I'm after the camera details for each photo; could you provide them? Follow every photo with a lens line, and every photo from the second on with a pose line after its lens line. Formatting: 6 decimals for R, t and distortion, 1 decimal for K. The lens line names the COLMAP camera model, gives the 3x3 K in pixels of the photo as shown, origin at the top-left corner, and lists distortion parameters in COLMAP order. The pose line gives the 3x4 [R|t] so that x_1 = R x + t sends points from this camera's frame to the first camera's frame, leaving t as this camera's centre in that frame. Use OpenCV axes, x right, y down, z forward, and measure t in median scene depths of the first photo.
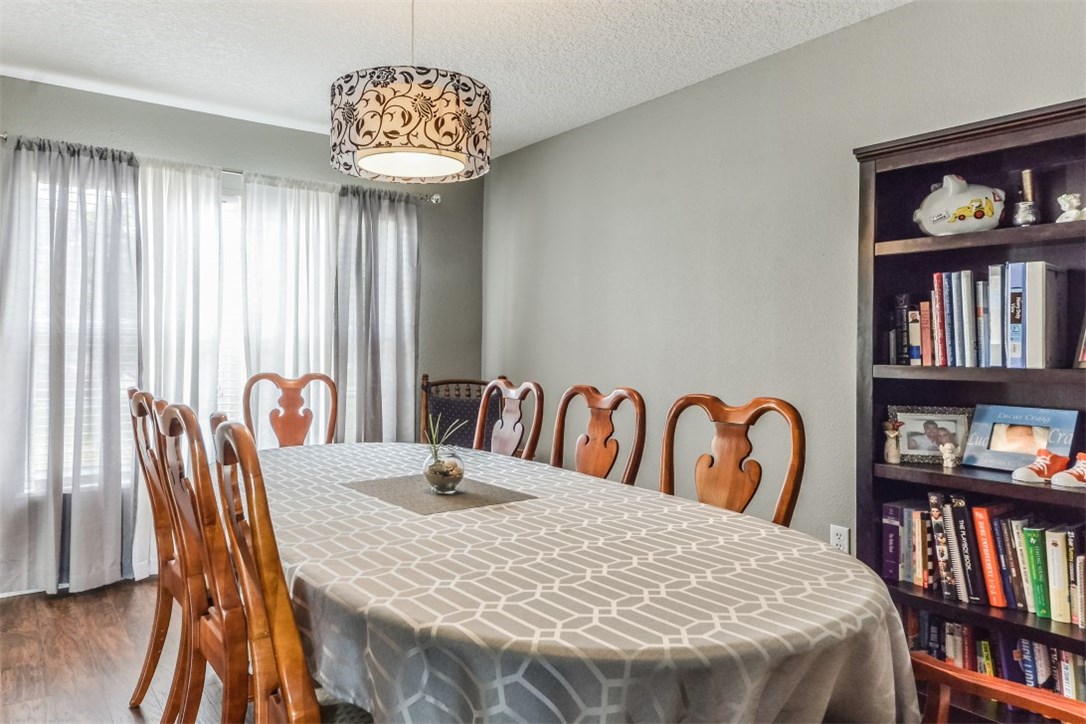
lens RADIAL K [[630.5, 0, 540.5], [0, 630.5, 339.7], [0, 0, 1]] dist [-0.003850, -0.000897]
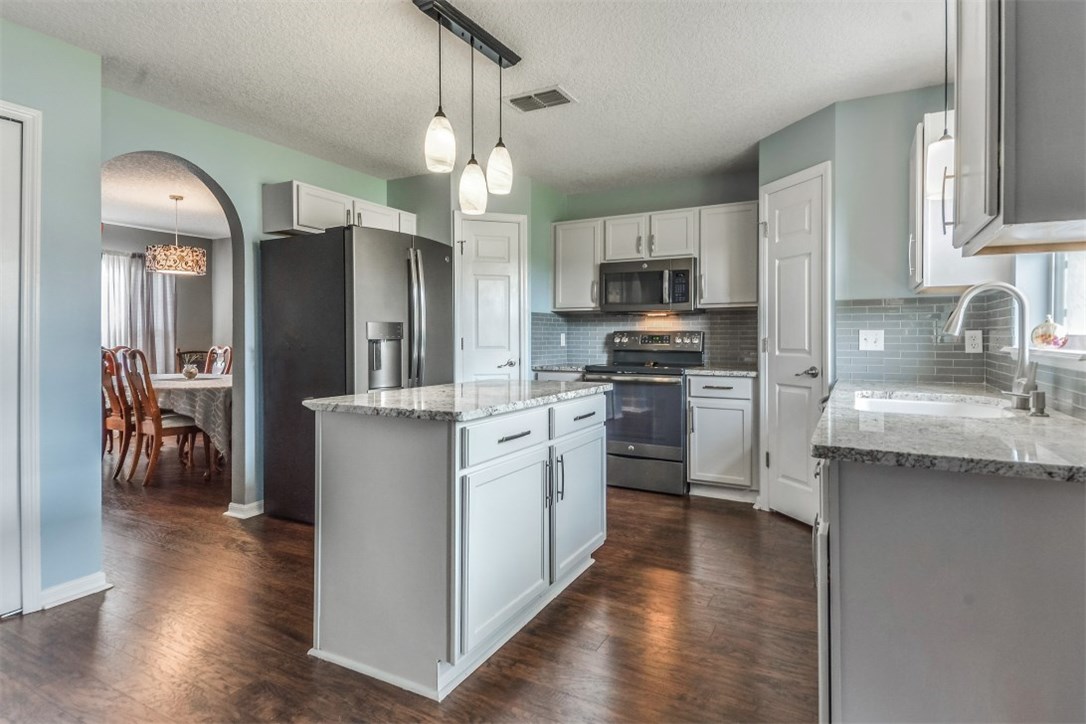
lens RADIAL K [[630.5, 0, 540.5], [0, 630.5, 339.7], [0, 0, 1]] dist [-0.003850, -0.000897]
pose [[0.938912, -0.002990, 0.344144, 0.263277], [-0.004405, 0.999776, 0.020704, -0.016093], [-0.344129, -0.020955, 0.938688, -1.626236]]
